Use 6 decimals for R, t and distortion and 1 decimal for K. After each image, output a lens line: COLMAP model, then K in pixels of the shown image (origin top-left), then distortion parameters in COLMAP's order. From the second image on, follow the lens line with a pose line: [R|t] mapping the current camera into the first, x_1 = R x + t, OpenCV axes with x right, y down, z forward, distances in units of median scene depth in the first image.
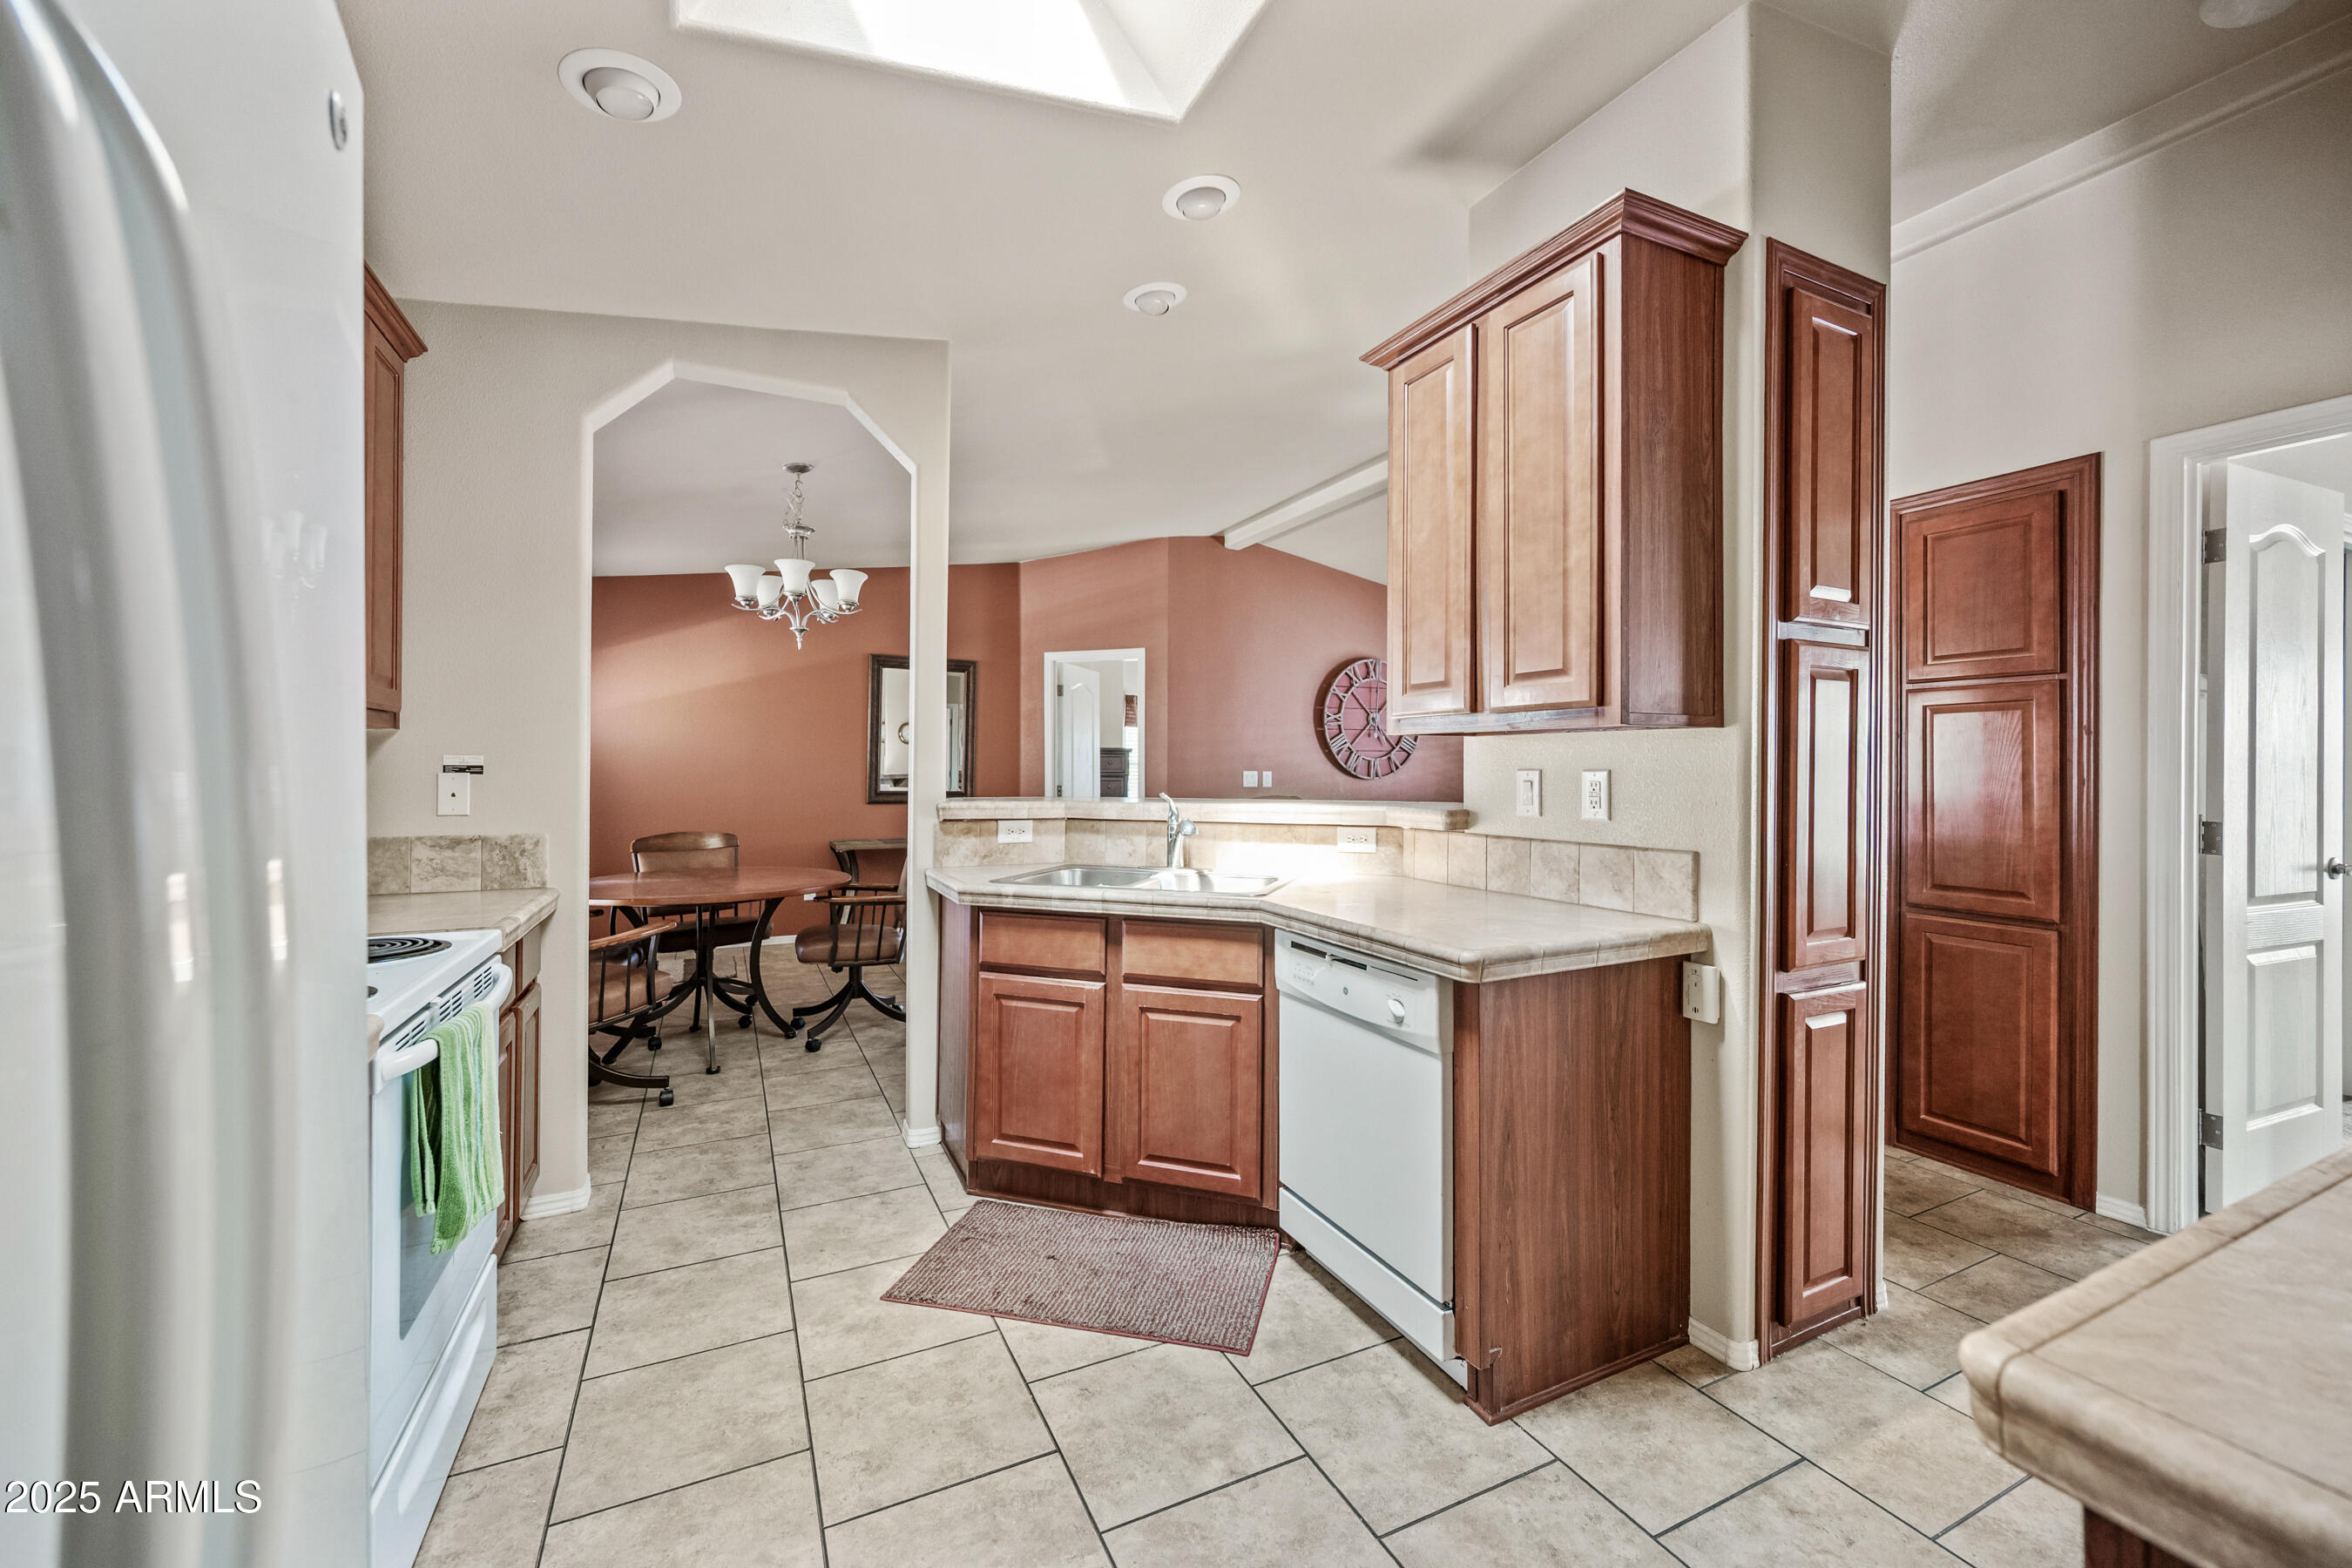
lens RADIAL K [[932.4, 0, 1177.0], [0, 932.4, 761.3], [0, 0, 1]] dist [-0.000759, 0.000624]
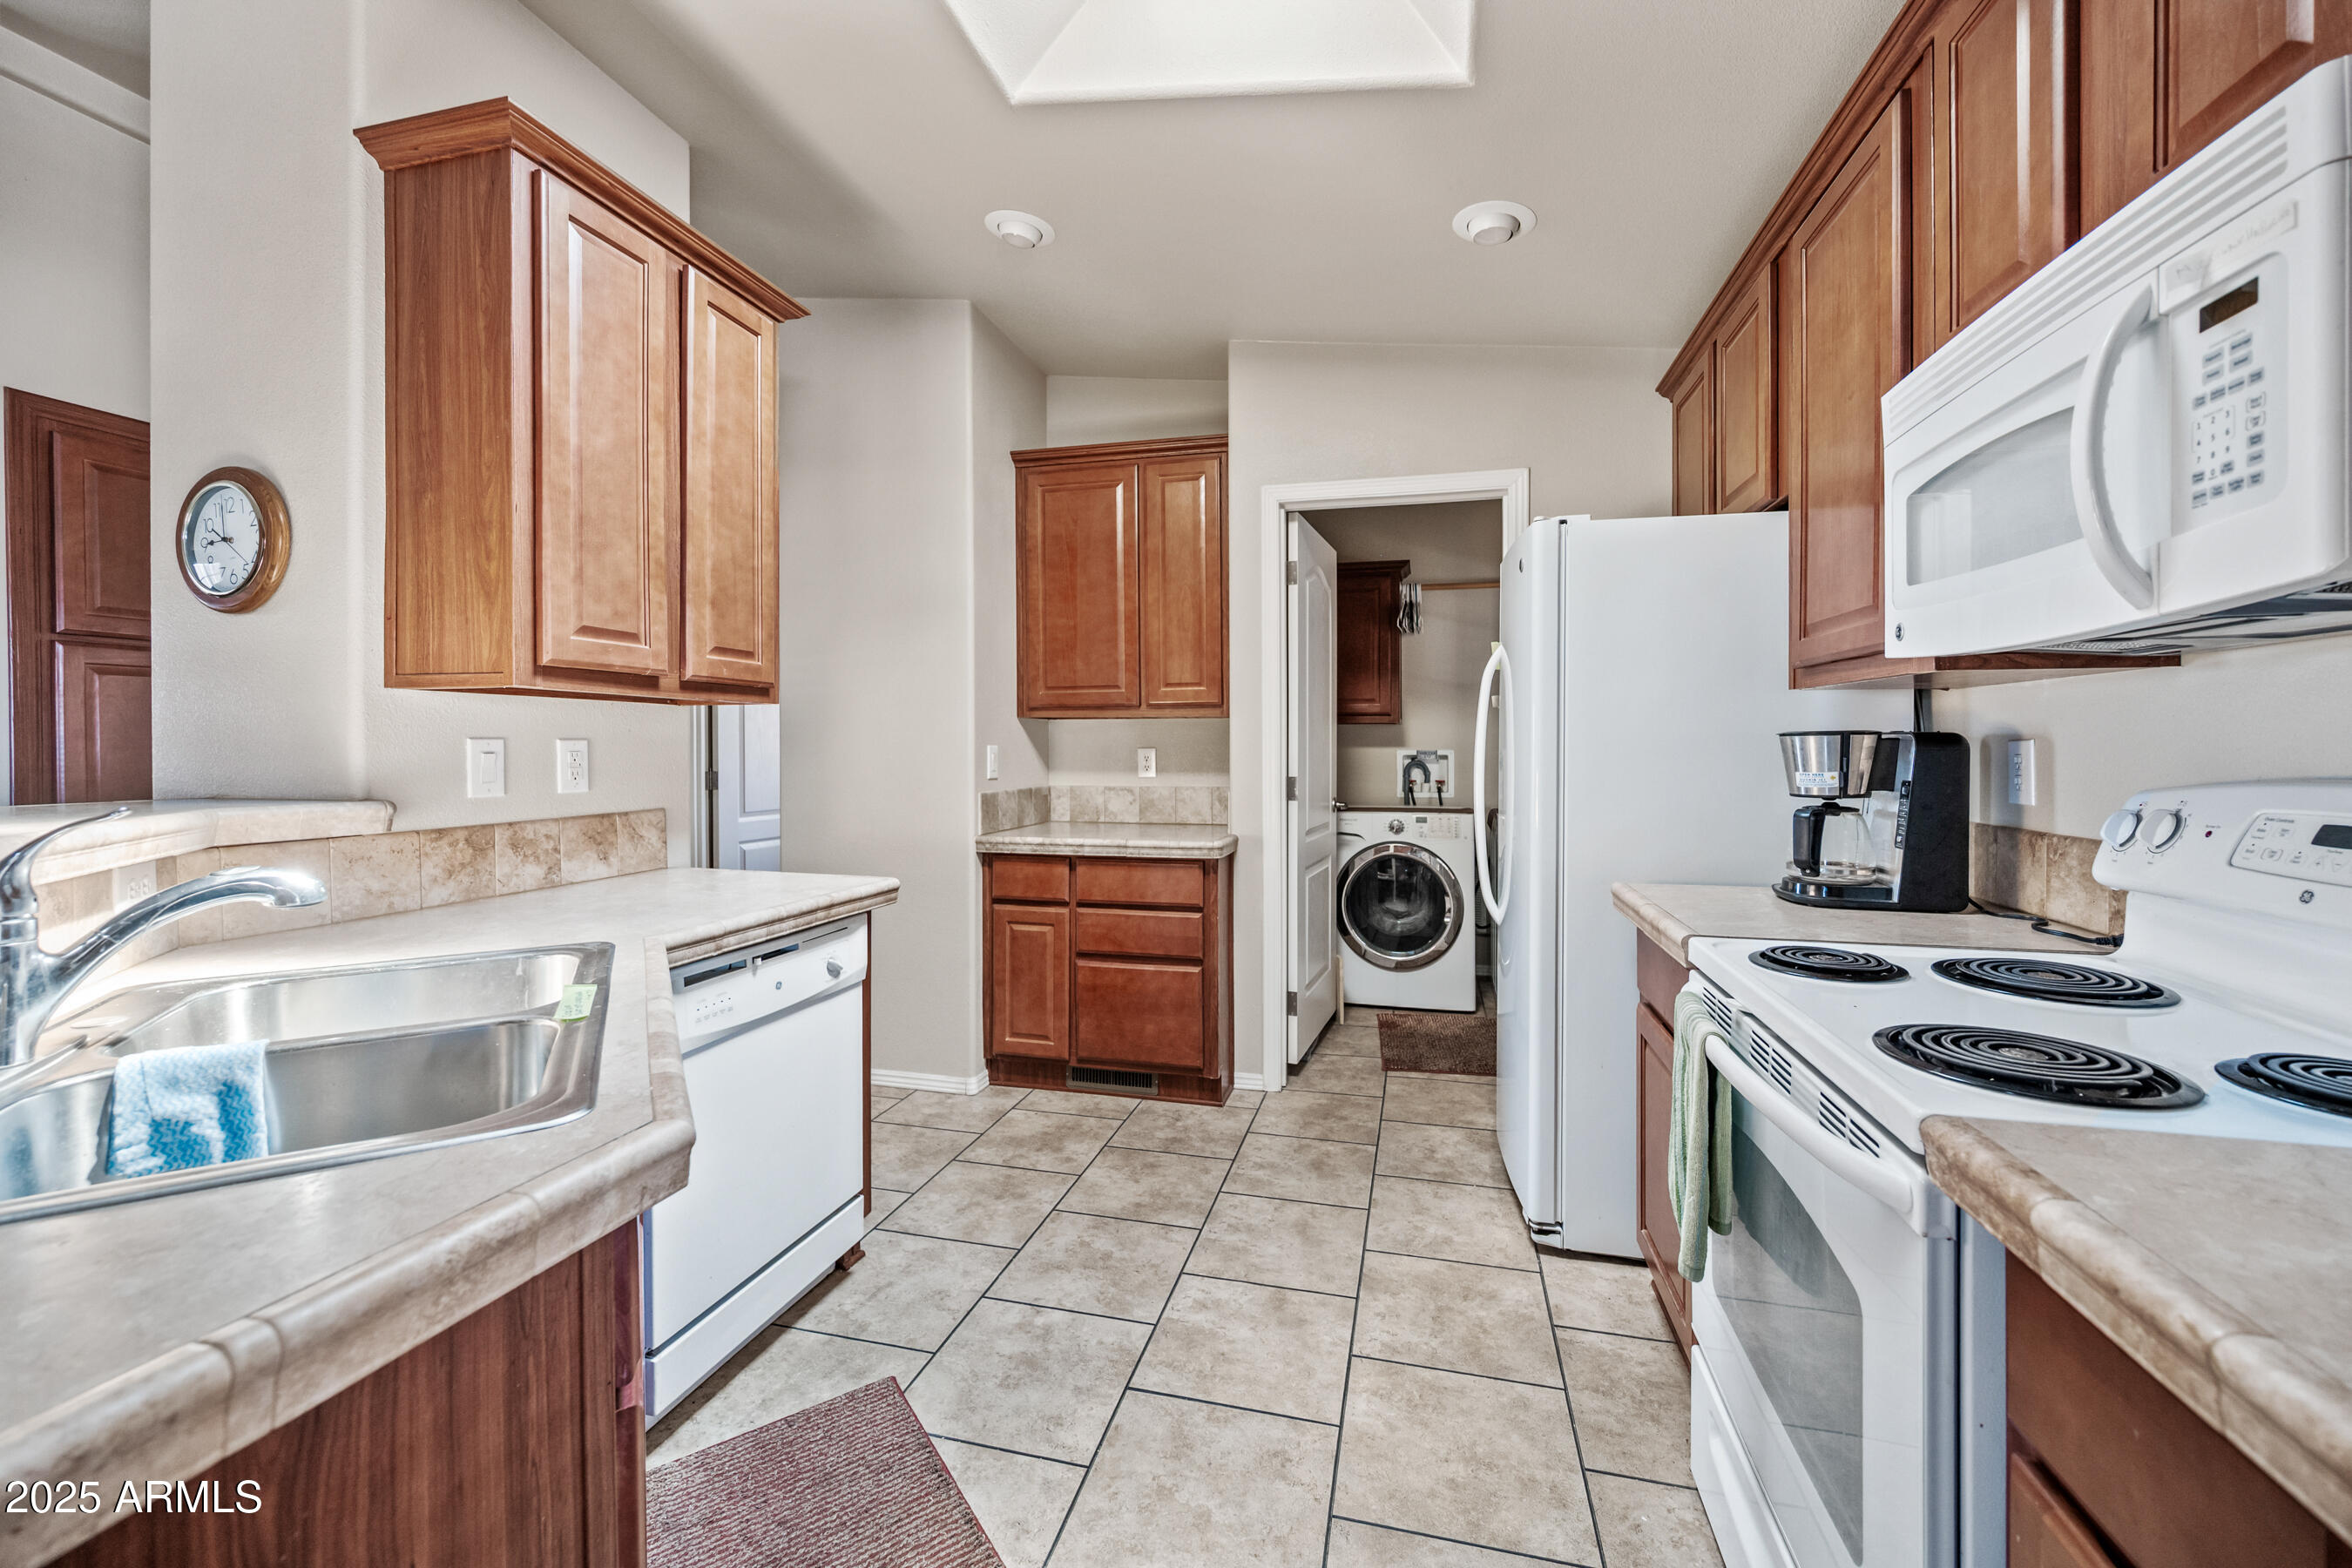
lens RADIAL K [[932.4, 0, 1190.3], [0, 932.4, 743.2], [0, 0, 1]] dist [-0.000759, 0.000624]
pose [[-0.765350, -0.001309, 0.643613, -0.355647], [-0.006891, 0.999957, -0.006160, 0.008711], [-0.643578, -0.009150, -0.765326, 0.733423]]
